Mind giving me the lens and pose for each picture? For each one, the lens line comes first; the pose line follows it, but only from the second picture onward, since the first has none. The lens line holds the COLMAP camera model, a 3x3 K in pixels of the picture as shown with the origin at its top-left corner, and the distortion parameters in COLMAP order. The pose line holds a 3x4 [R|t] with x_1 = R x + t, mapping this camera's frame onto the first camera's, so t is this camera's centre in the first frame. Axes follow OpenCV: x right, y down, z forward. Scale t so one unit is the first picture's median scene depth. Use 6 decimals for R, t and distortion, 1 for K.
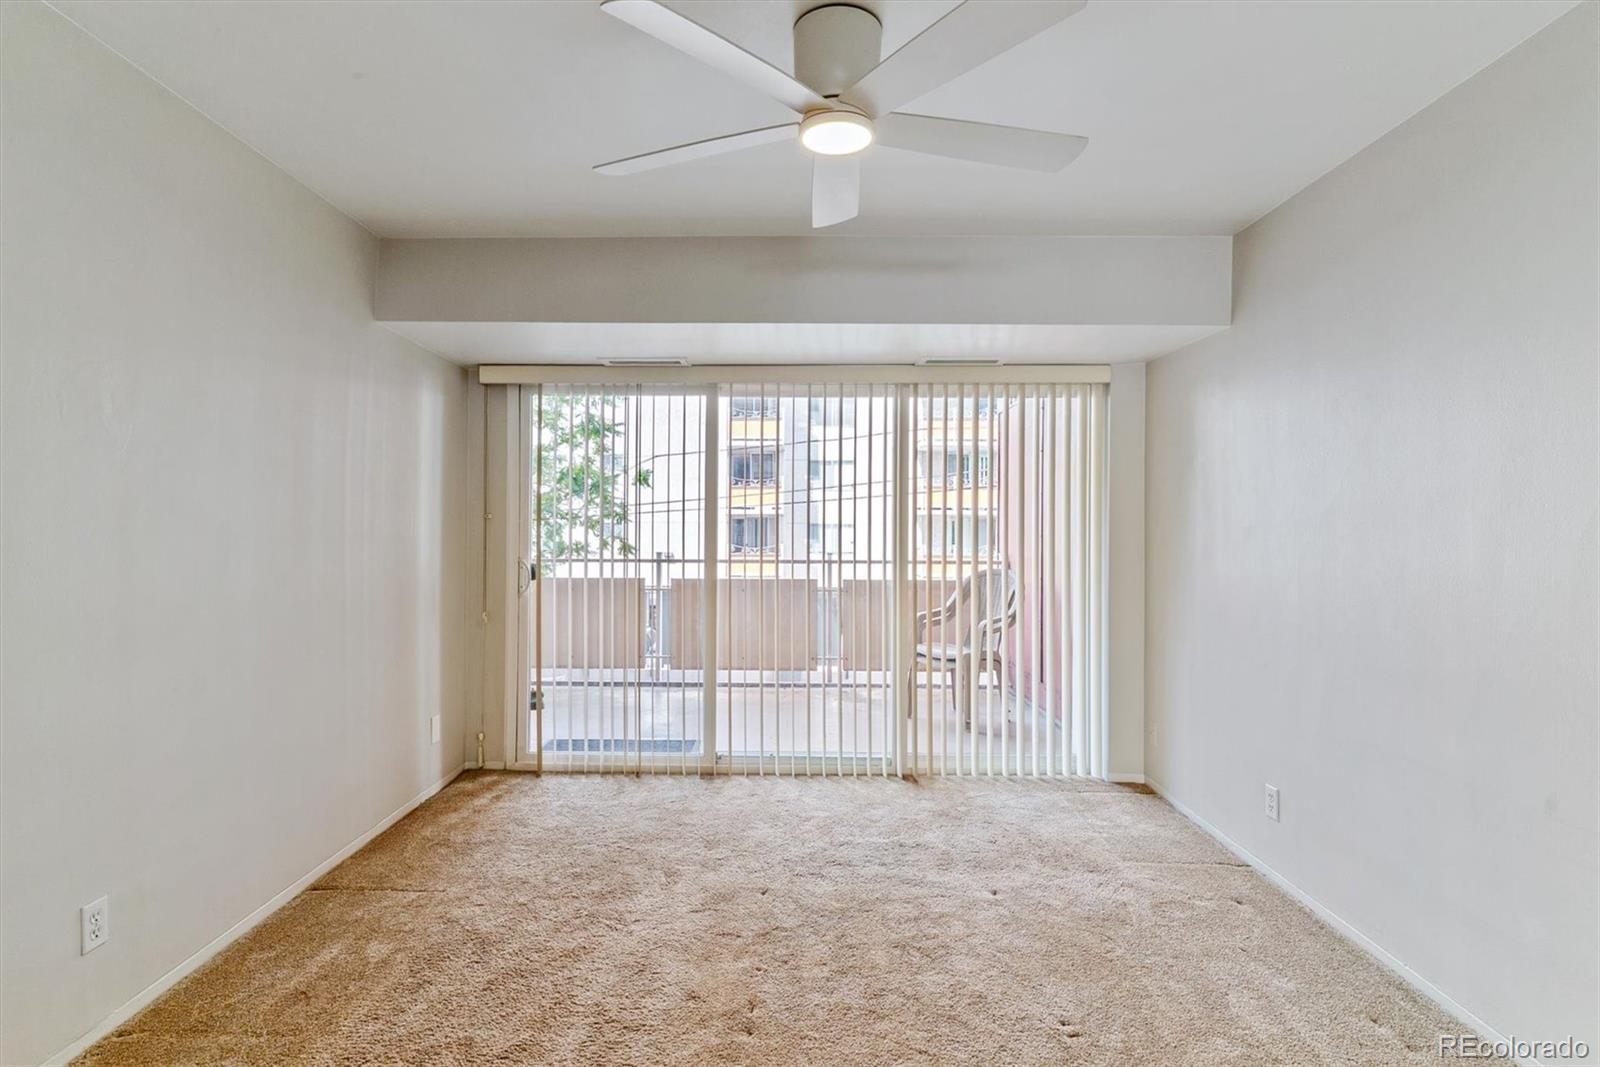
lens RADIAL K [[812.1, 0, 800.0], [0, 812.1, 533.5], [0, 0, 1]] dist [-0.001021, -0.000551]
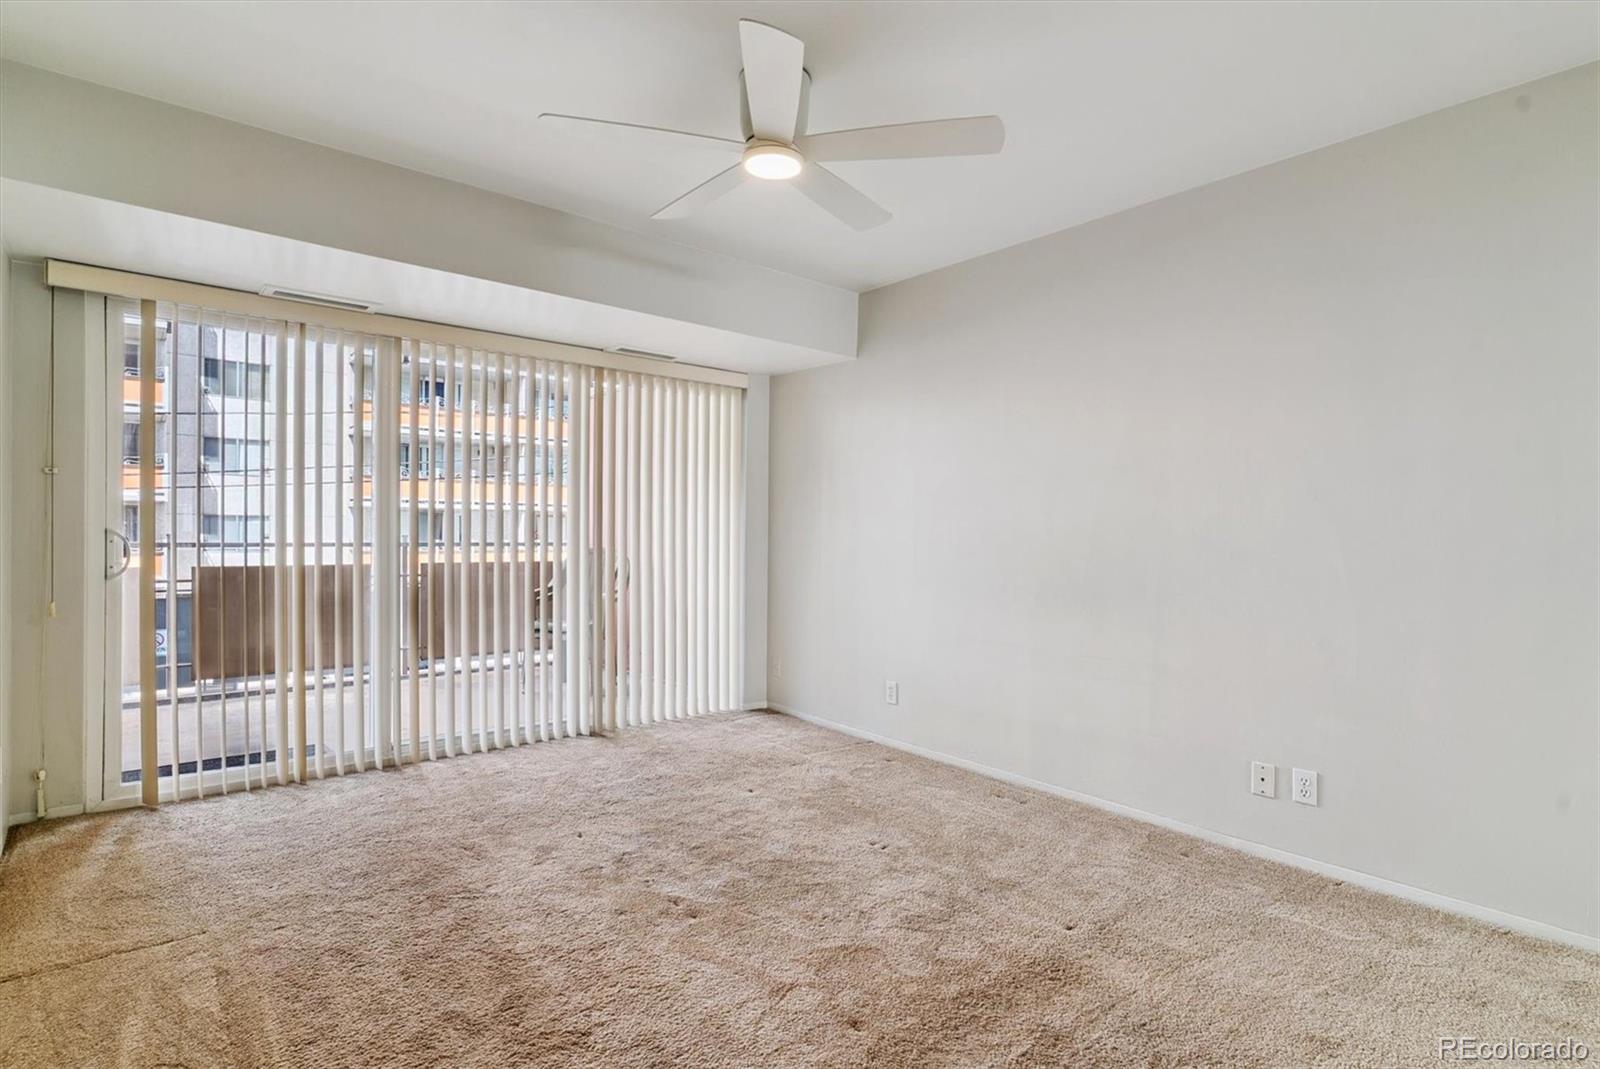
lens RADIAL K [[812.1, 0, 800.0], [0, 812.1, 534.5], [0, 0, 1]] dist [-0.001021, -0.000551]
pose [[0.749000, 0.001385, 0.662569, -0.375719], [-0.000991, 0.999999, -0.000970, 0.038158], [-0.662570, 0.000070, 0.749000, 0.017881]]
